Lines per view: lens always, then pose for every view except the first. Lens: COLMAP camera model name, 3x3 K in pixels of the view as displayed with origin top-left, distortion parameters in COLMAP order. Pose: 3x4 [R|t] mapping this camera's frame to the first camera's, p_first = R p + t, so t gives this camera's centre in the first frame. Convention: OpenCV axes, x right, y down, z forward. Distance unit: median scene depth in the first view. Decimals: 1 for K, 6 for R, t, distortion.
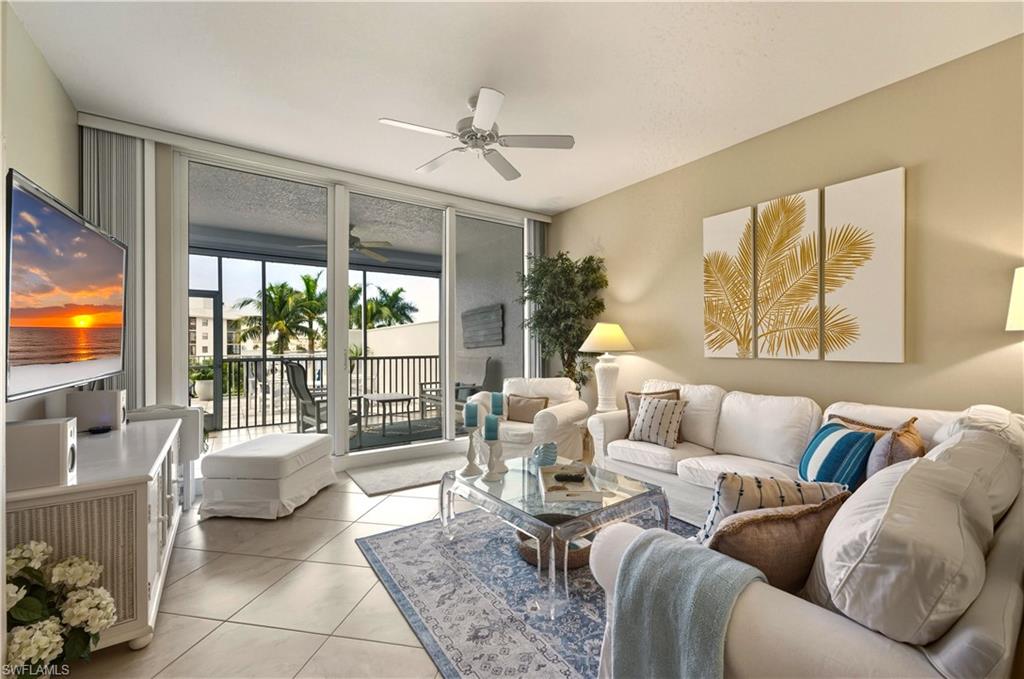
lens RADIAL K [[409.1, 0, 514.8], [0, 409.1, 351.3], [0, 0, 1]] dist [-0.000018, 0.001049]
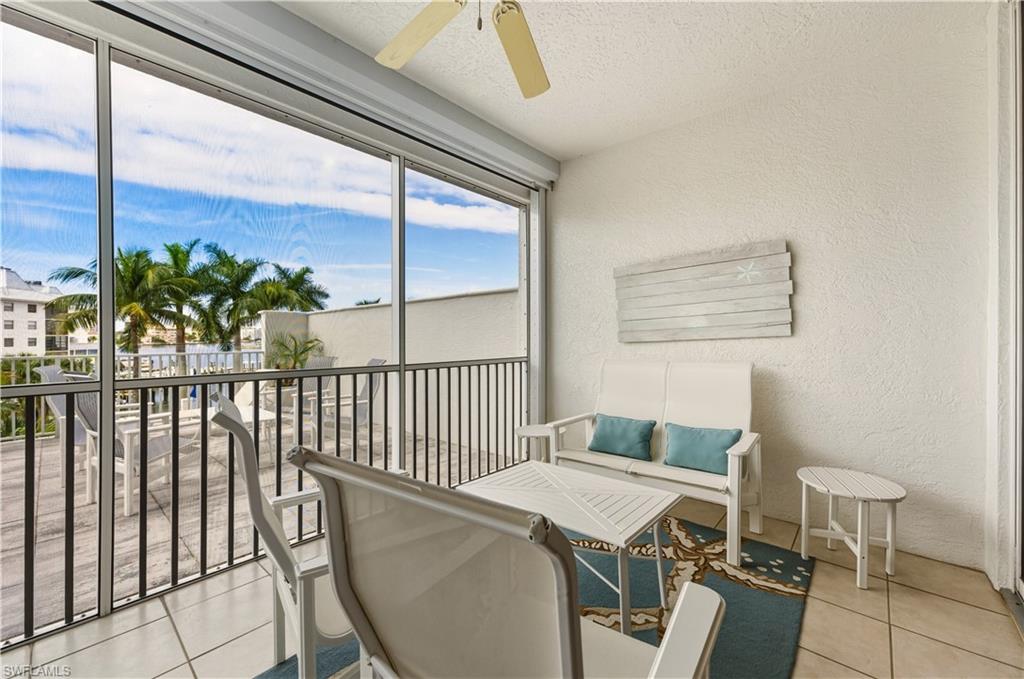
lens RADIAL K [[409.1, 0, 511.9], [0, 409.1, 341.6], [0, 0, 1]] dist [-0.000018, 0.001049]
pose [[0.973045, 0.001779, 0.230608, -0.702397], [-0.000104, 0.999974, -0.007277, -0.013191], [-0.230614, 0.007057, 0.973020, 1.131811]]
